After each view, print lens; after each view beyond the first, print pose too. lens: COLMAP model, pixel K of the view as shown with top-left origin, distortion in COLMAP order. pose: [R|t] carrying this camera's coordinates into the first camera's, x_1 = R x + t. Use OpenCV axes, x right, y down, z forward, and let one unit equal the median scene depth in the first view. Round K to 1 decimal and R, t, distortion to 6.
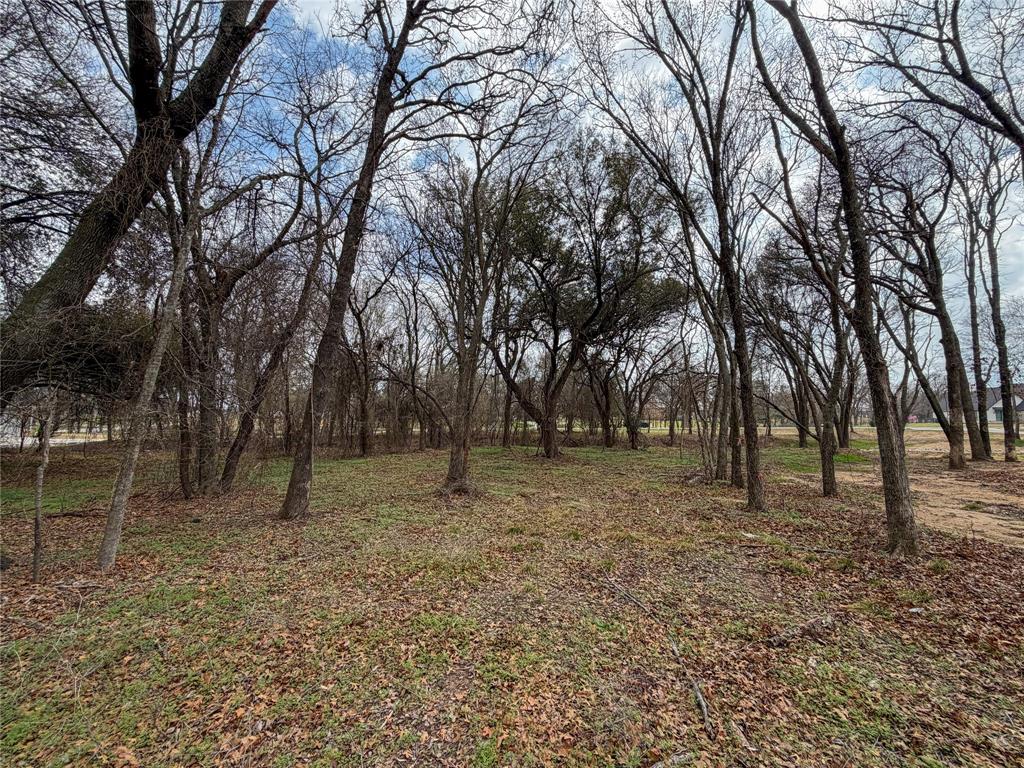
lens RADIAL K [[409.5, 0, 509.8], [0, 409.5, 381.2], [0, 0, 1]] dist [0.001113, 0.000113]
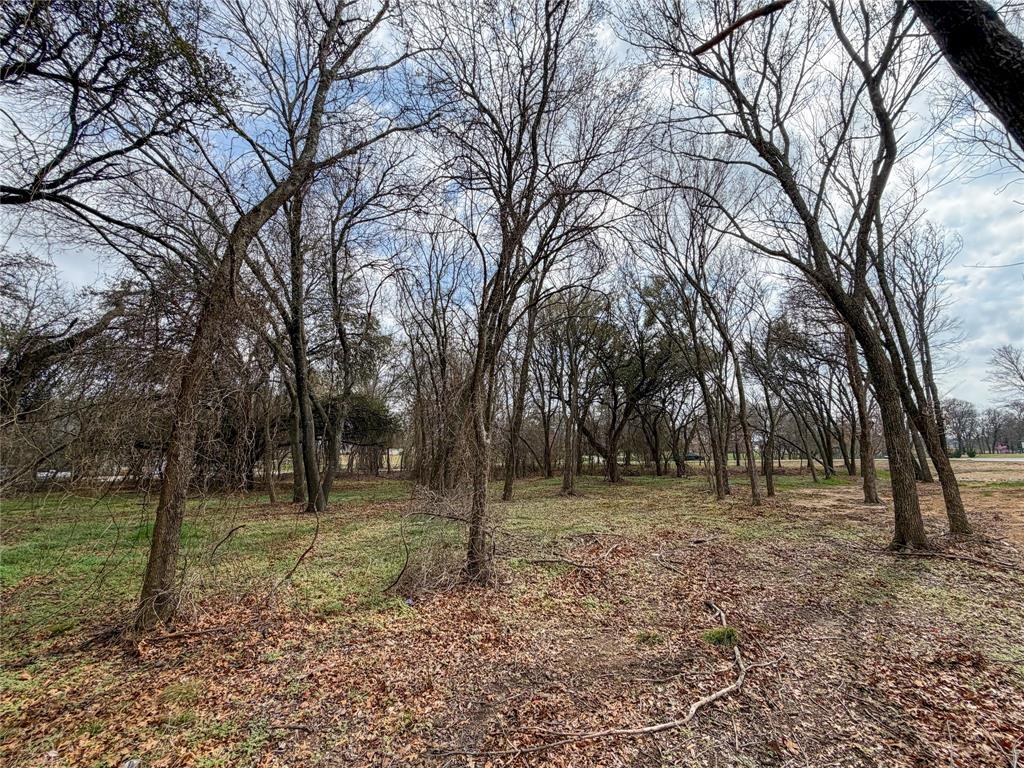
lens RADIAL K [[409.5, 0, 509.8], [0, 409.5, 381.2], [0, 0, 1]] dist [0.001113, 0.000113]
pose [[0.991451, -0.031204, -0.126694, -0.054084], [0.020671, 0.996283, -0.083620, -0.040159], [0.128832, 0.080286, 0.988411, -0.368755]]
